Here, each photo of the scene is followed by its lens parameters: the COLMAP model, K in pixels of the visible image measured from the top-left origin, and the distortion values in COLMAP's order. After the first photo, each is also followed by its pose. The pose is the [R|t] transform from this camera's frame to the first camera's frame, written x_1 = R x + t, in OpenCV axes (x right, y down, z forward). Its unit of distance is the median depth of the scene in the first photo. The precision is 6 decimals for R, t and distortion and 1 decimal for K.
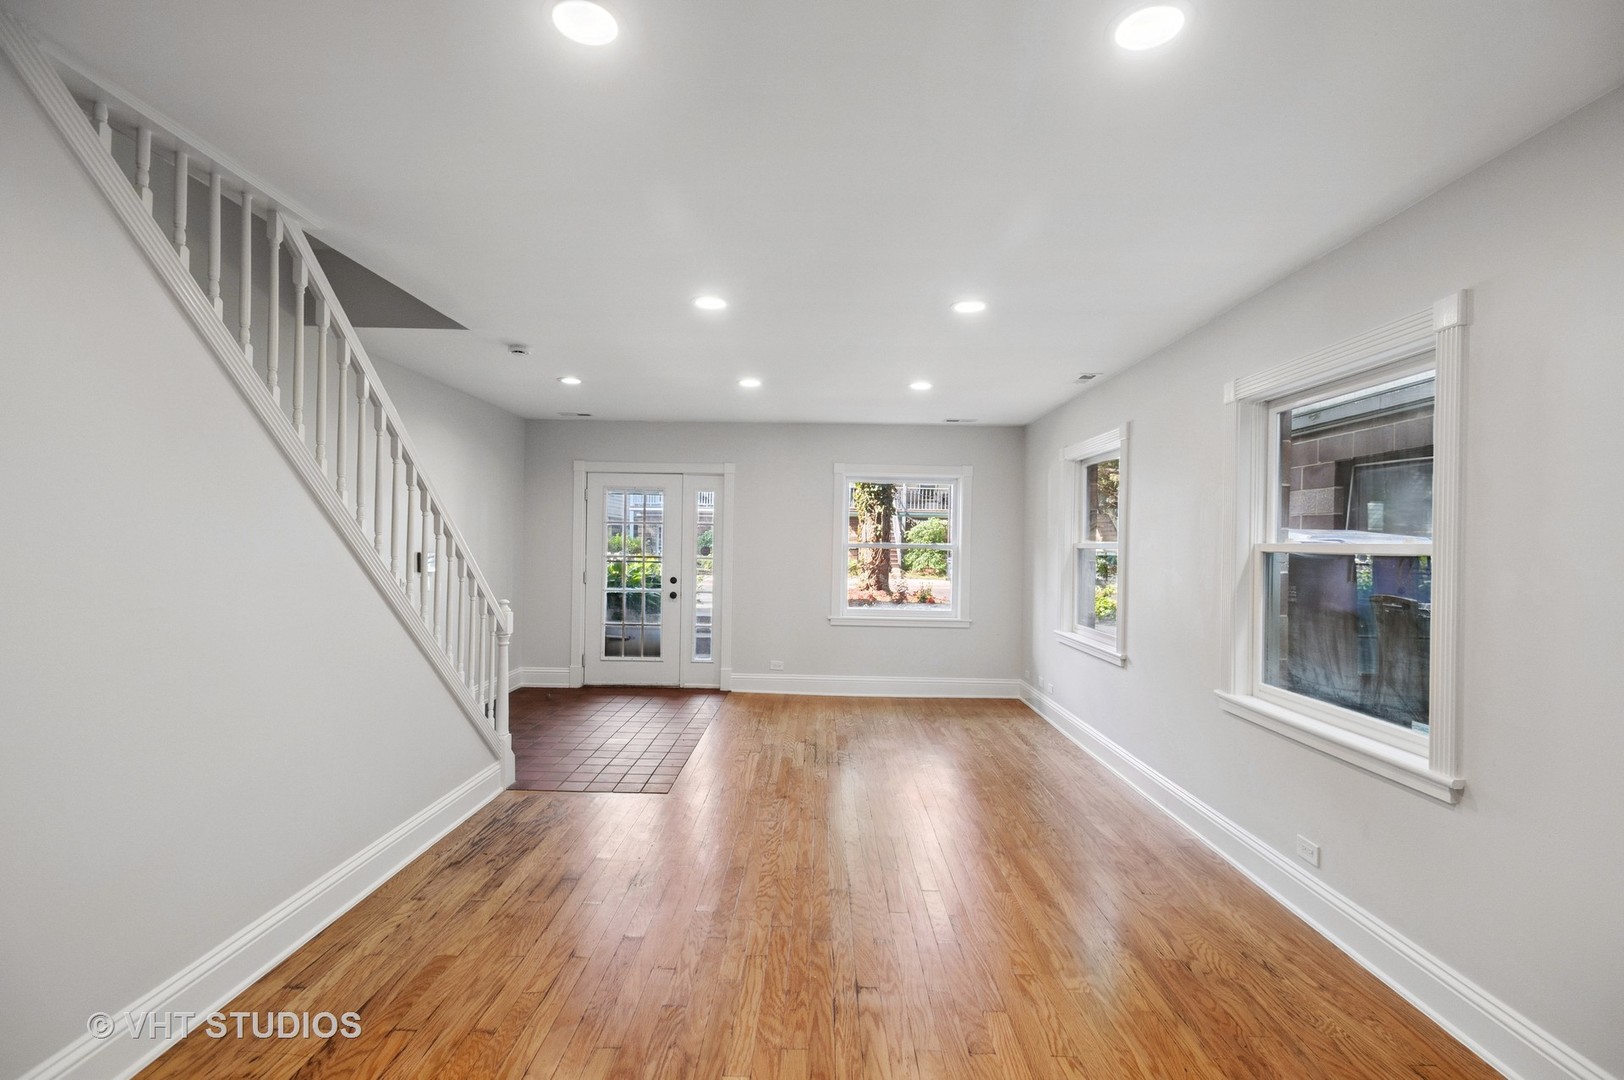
lens RADIAL K [[778.9, 0, 817.7], [0, 778.9, 541.5], [0, 0, 1]] dist [0.005849, -0.000212]
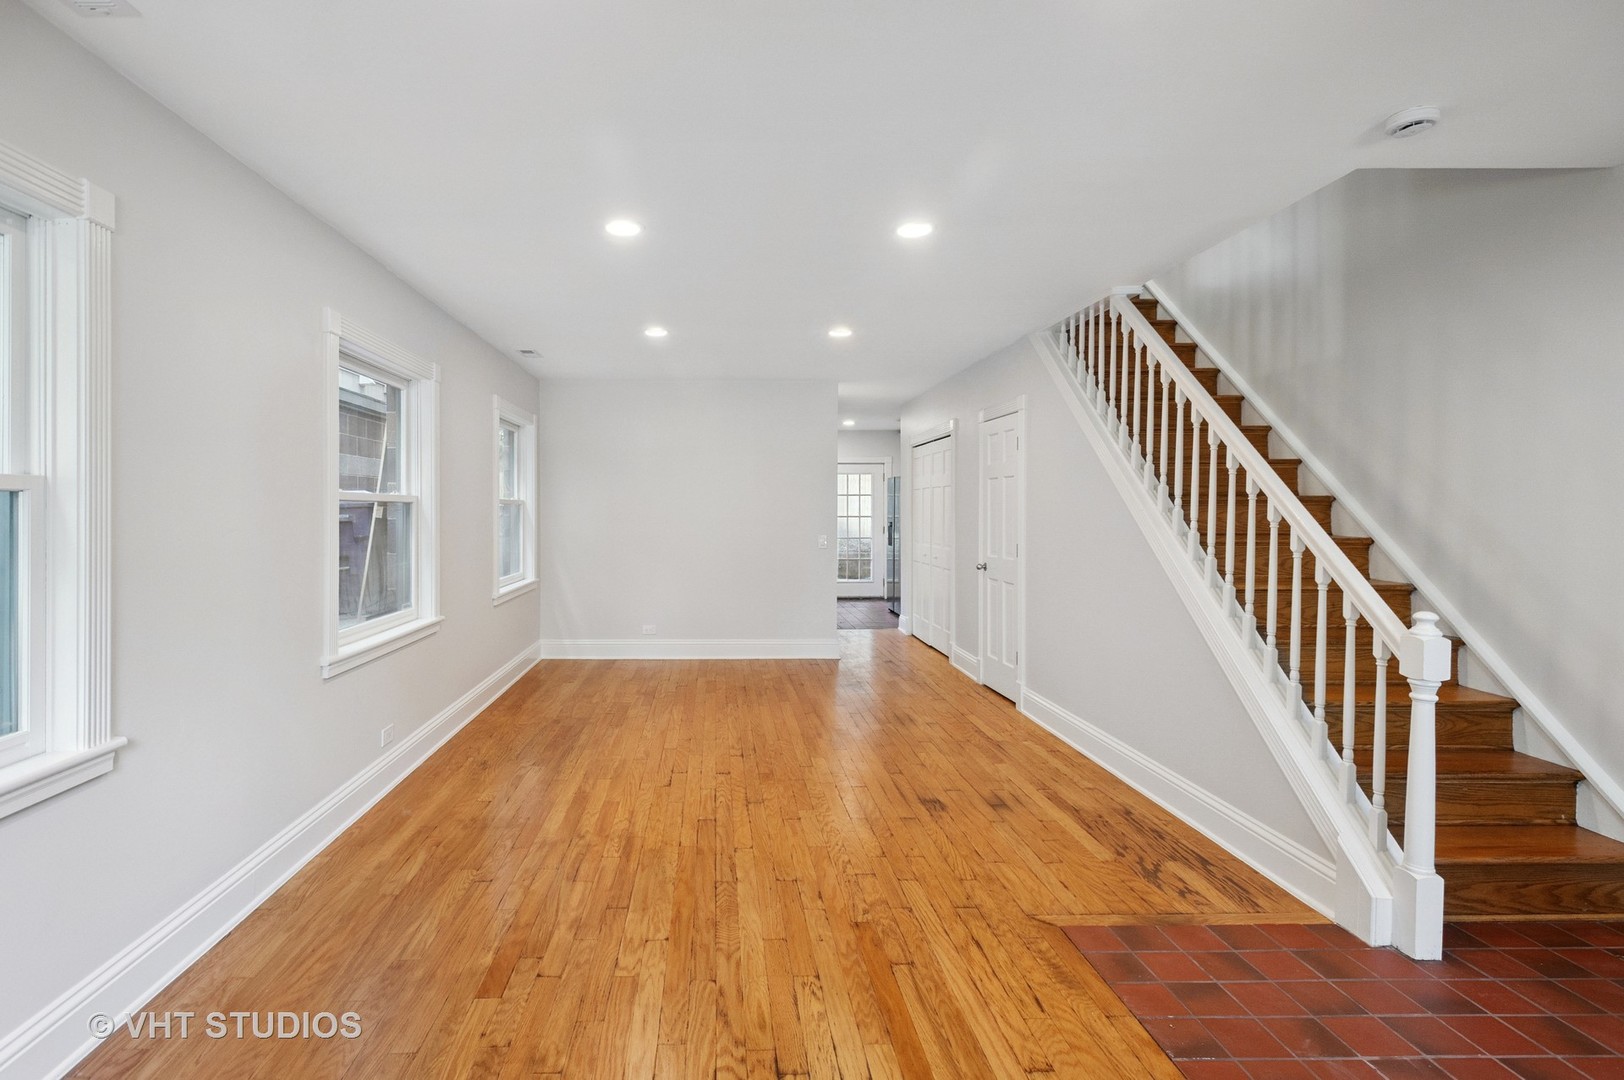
lens RADIAL K [[778.9, 0, 737.9], [0, 778.9, 514.9], [0, 0, 1]] dist [0.005849, -0.000212]
pose [[-0.999431, -0.015753, -0.029839, 0.084537], [-0.015798, 0.999874, 0.001283, 0.022068], [0.029815, 0.001754, -0.999554, 1.899065]]
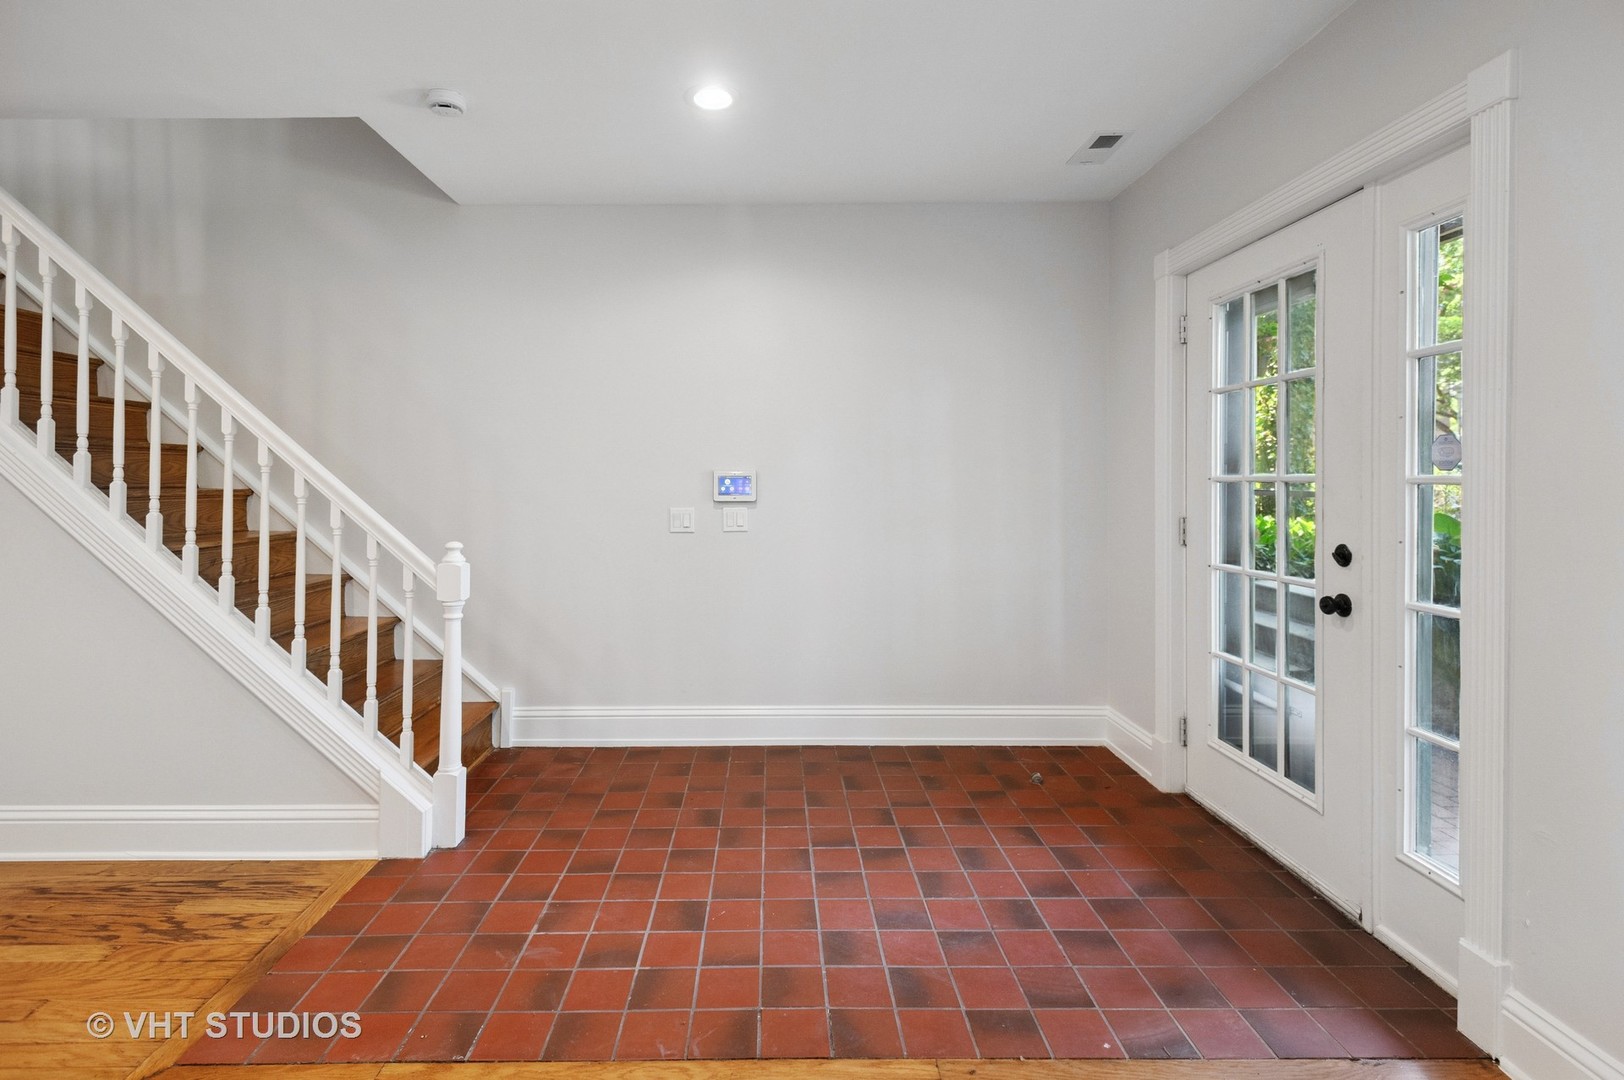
lens RADIAL K [[778.9, 0, 763.4], [0, 778.9, 493.4], [0, 0, 1]] dist [0.005849, -0.000212]
pose [[-0.005233, 0.000269, -0.999986, 0.232037], [0.005567, 0.999984, 0.000240, 0.049823], [0.999971, -0.005566, -0.005234, 1.564827]]
